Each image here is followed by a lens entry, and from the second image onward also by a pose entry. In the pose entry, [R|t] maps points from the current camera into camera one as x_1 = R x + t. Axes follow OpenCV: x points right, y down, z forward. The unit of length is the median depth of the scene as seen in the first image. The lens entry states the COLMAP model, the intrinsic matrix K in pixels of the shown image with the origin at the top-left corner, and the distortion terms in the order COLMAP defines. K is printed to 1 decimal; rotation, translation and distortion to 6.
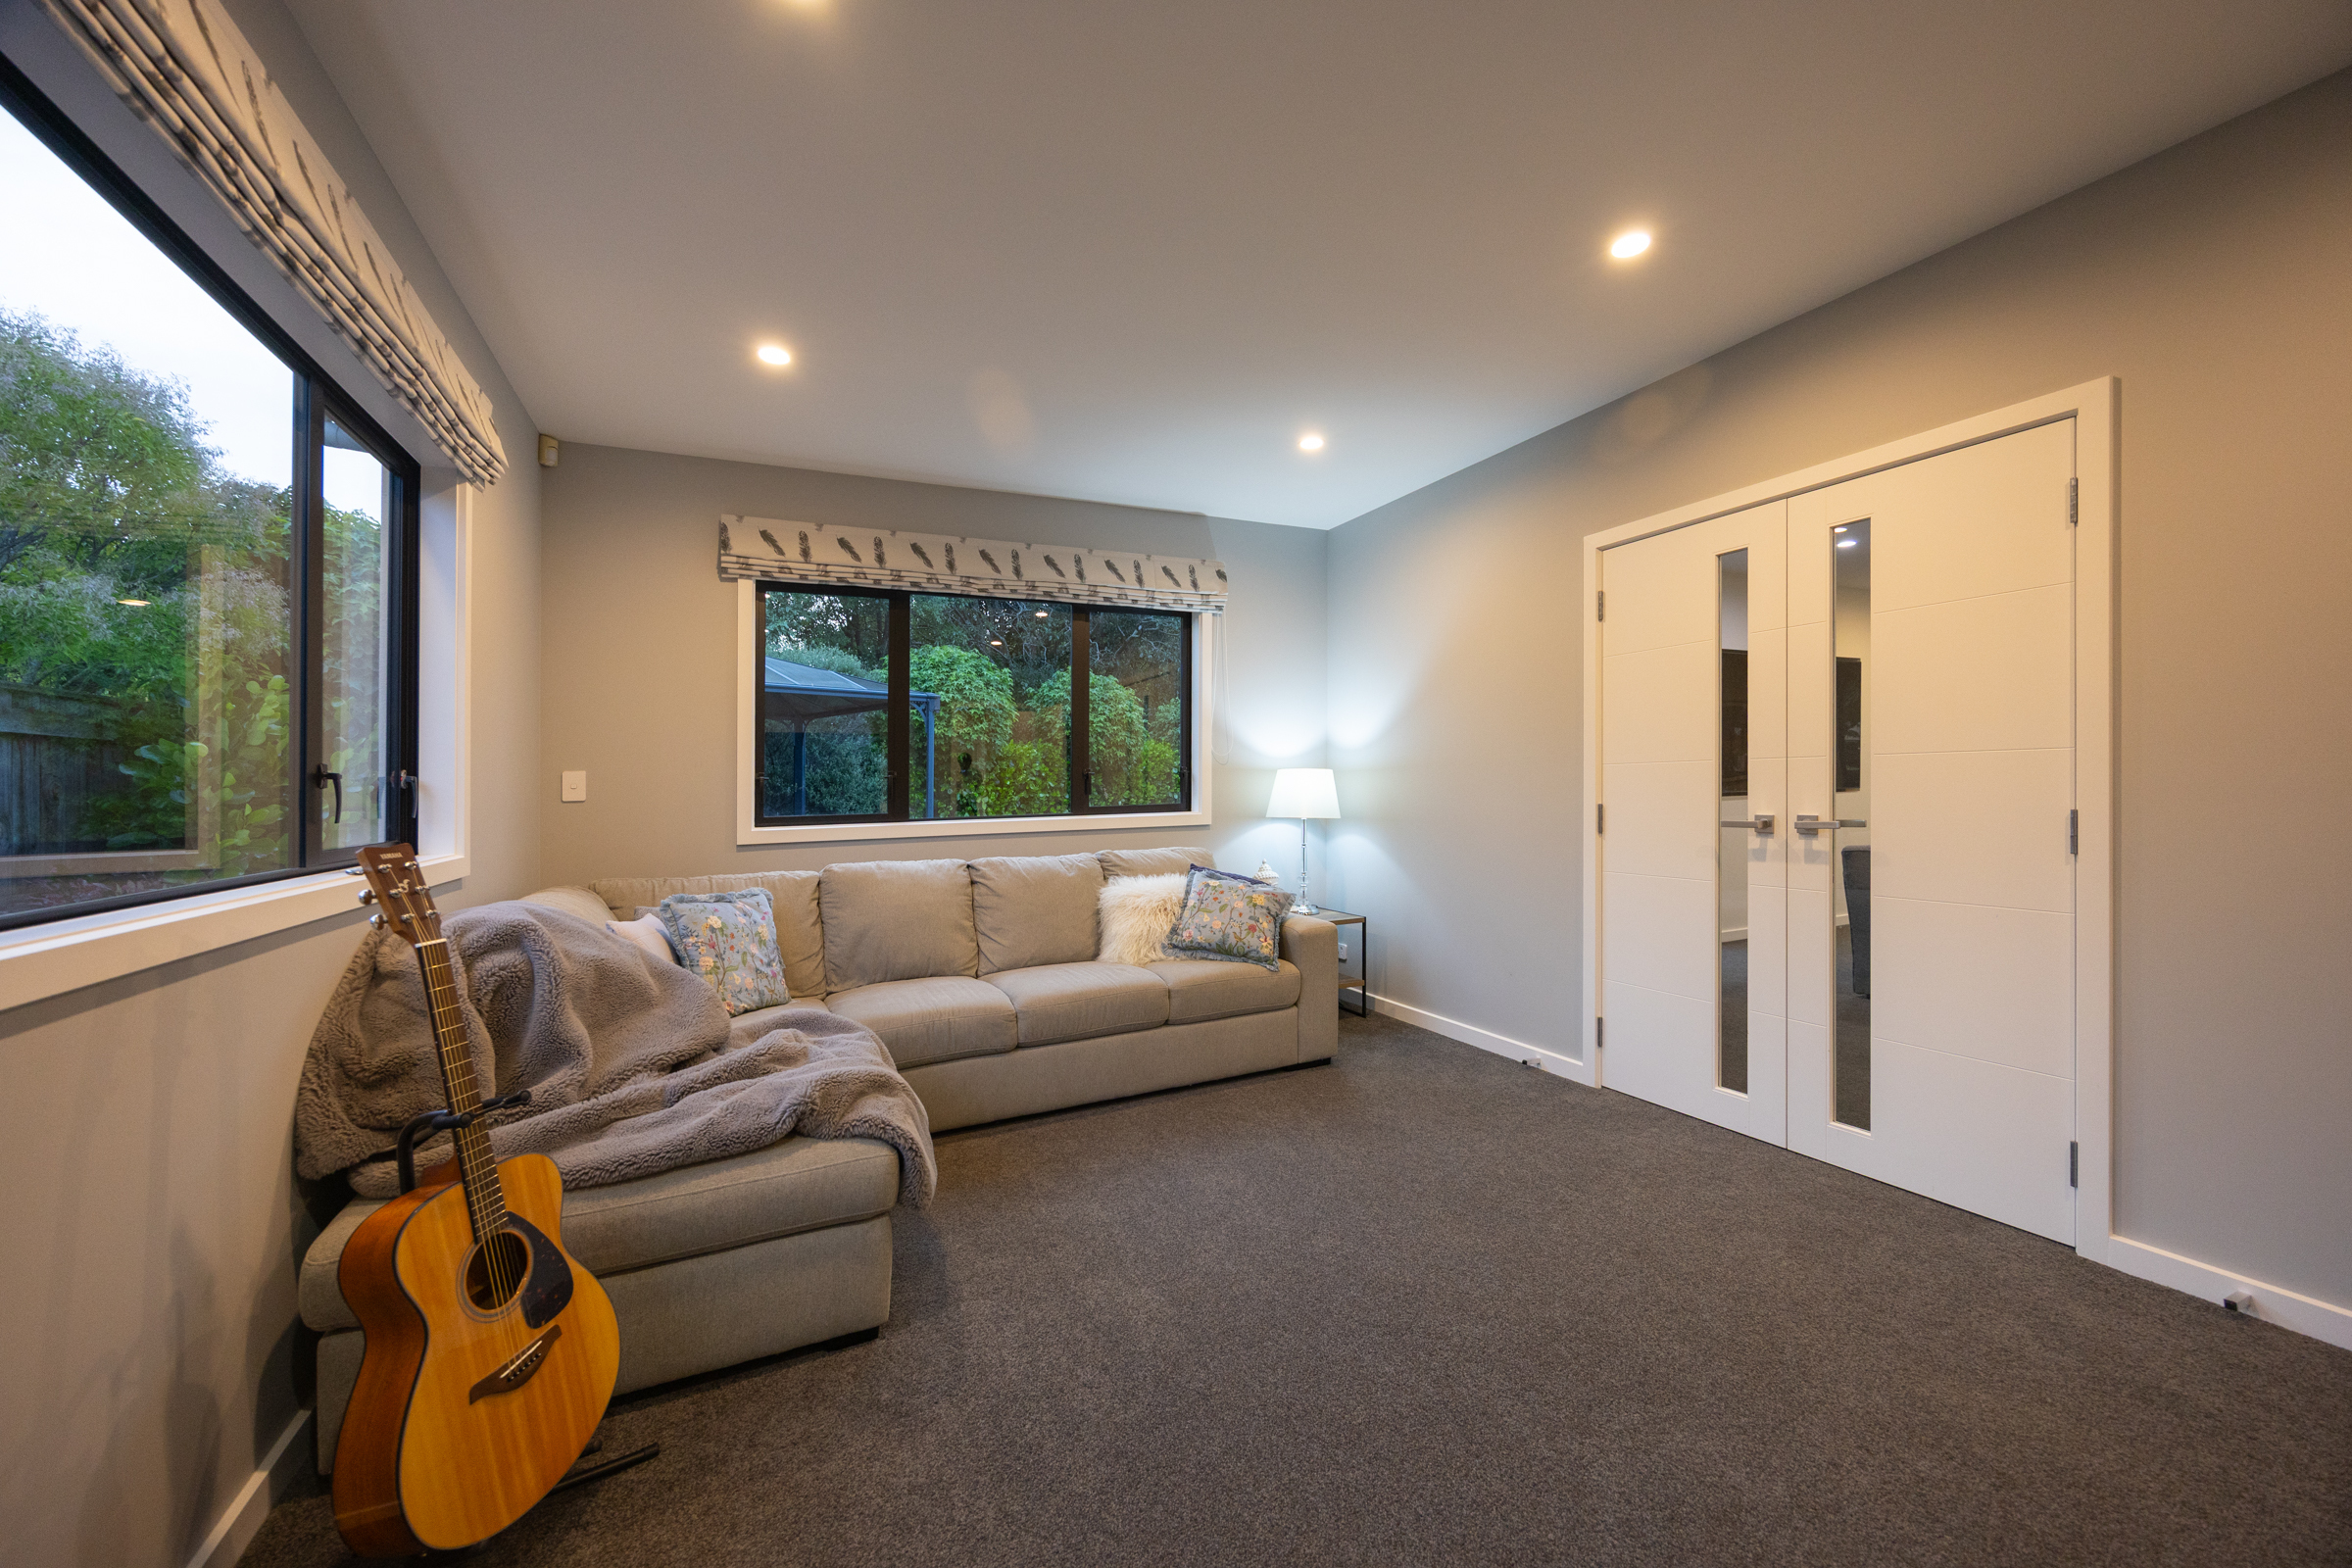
lens RADIAL K [[914.6, 0, 1187.9], [0, 914.6, 794.8], [0, 0, 1]] dist [-0.009074, -0.000024]
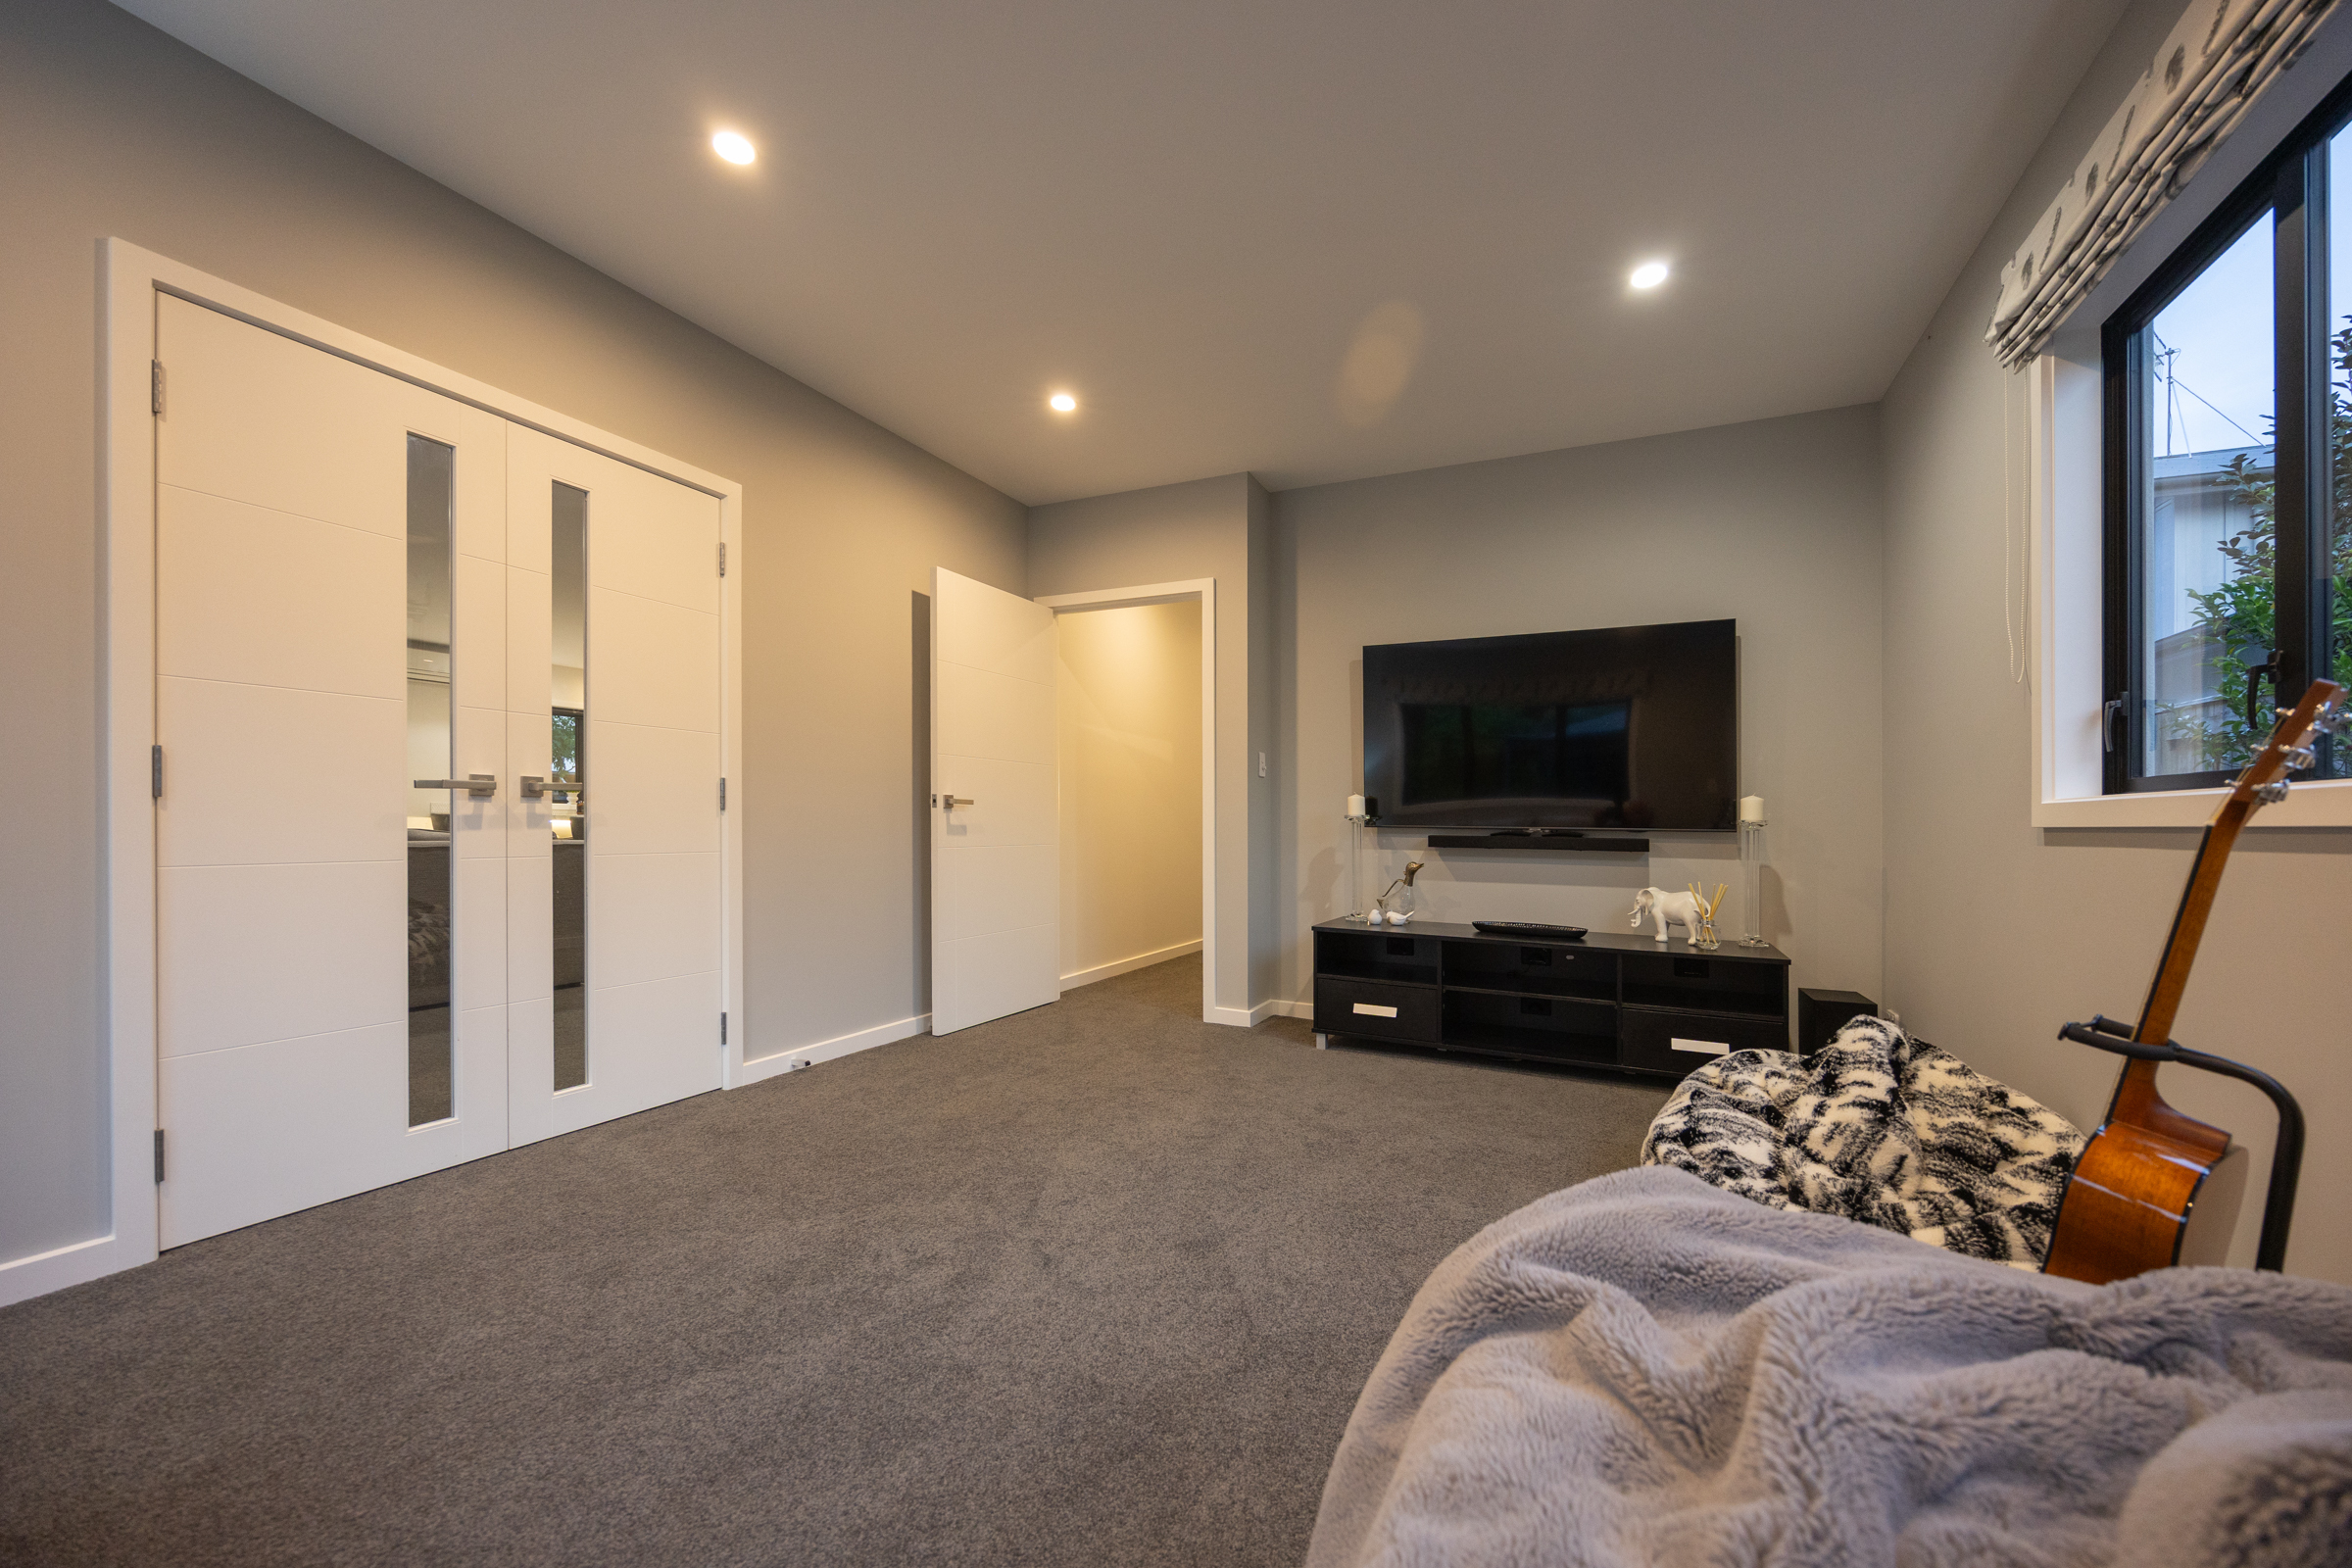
lens RADIAL K [[914.6, 0, 1191.9], [0, 914.6, 805.2], [0, 0, 1]] dist [-0.009074, -0.000024]
pose [[-0.649786, 0.006114, 0.760092, -0.456012], [-0.007621, 0.999865, -0.014558, 0.059487], [-0.760079, -0.015253, -0.649652, 1.080074]]
